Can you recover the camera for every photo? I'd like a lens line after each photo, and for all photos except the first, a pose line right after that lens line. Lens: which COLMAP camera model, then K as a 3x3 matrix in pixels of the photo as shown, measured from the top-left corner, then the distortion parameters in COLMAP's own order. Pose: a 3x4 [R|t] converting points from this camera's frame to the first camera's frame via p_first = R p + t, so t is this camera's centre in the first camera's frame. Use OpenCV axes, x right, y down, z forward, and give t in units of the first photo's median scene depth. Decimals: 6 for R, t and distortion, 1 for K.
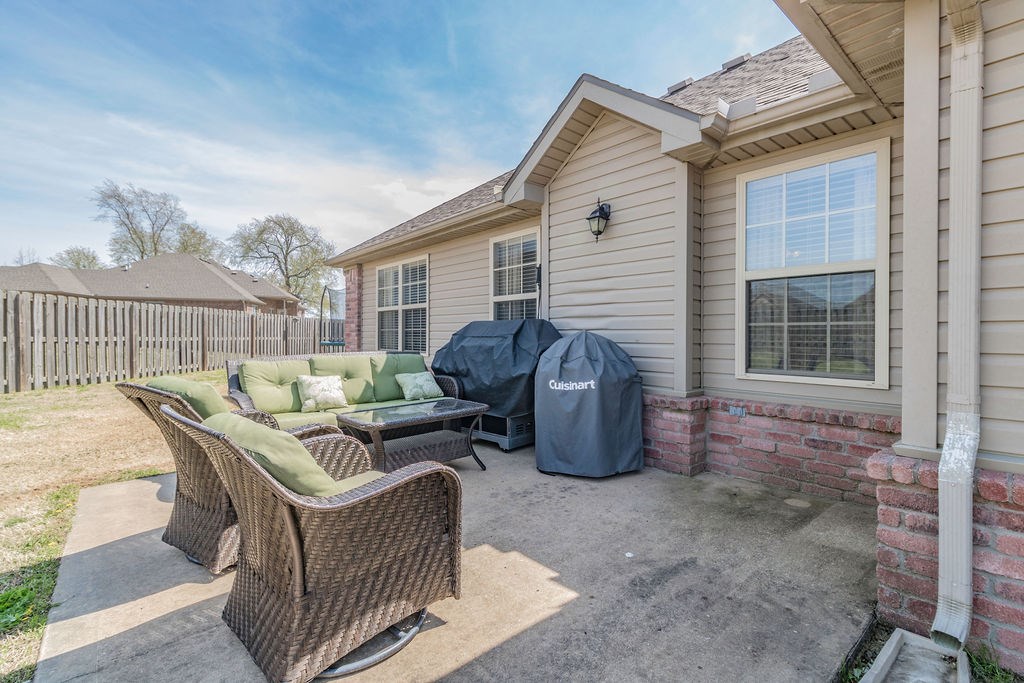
lens RADIAL K [[470.0, 0, 519.0], [0, 470.0, 336.6], [0, 0, 1]] dist [0.000814, 0.001396]
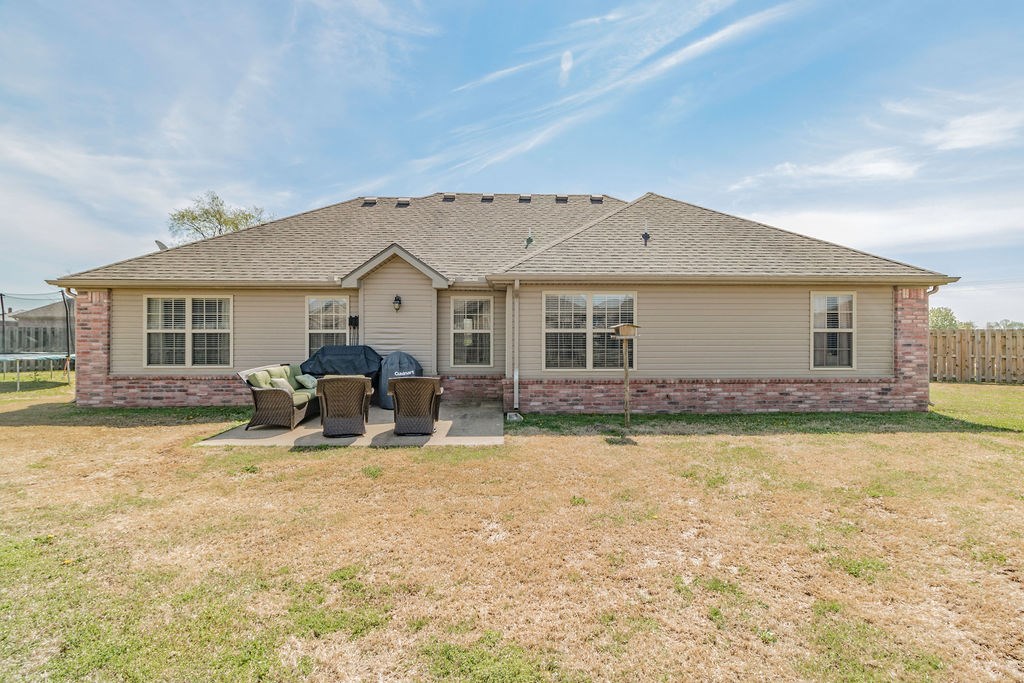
lens RADIAL K [[470.0, 0, 519.0], [0, 470.0, 336.6], [0, 0, 1]] dist [0.000814, 0.001396]
pose [[0.625318, -0.001289, 0.780369, -1.459562], [0.002973, 0.999995, -0.000730, -0.090469], [-0.780364, 0.002776, 0.625319, -1.072957]]
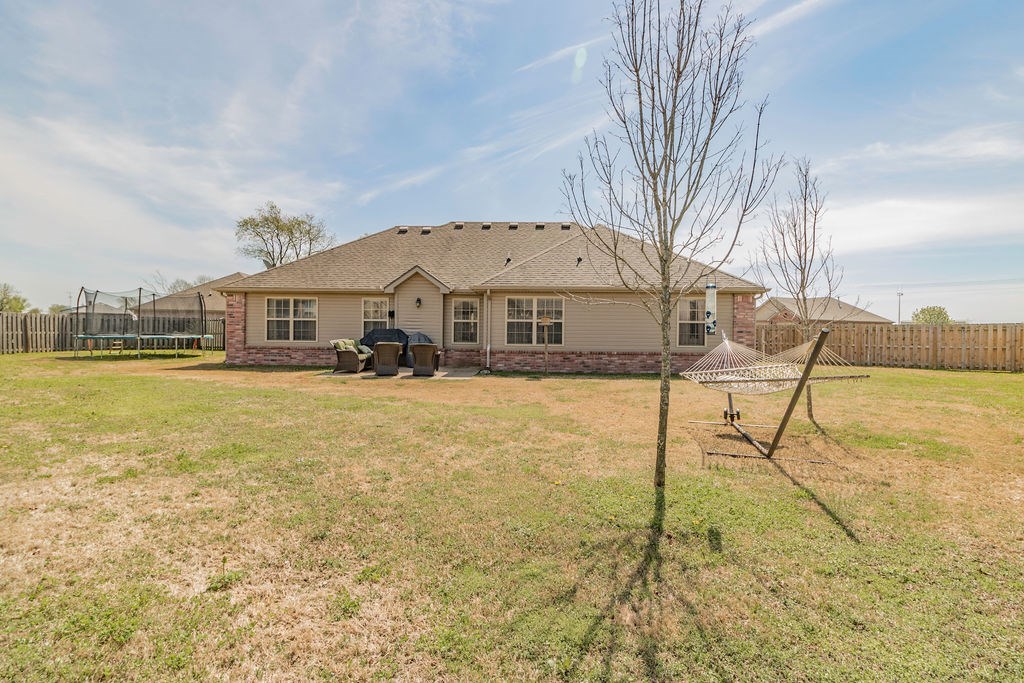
lens RADIAL K [[470.0, 0, 519.0], [0, 470.0, 336.6], [0, 0, 1]] dist [0.000814, 0.001396]
pose [[0.679053, -0.001864, 0.734087, -2.312825], [-0.007255, 0.999931, 0.009250, -0.023784], [-0.734053, -0.011607, 0.678993, -2.425169]]
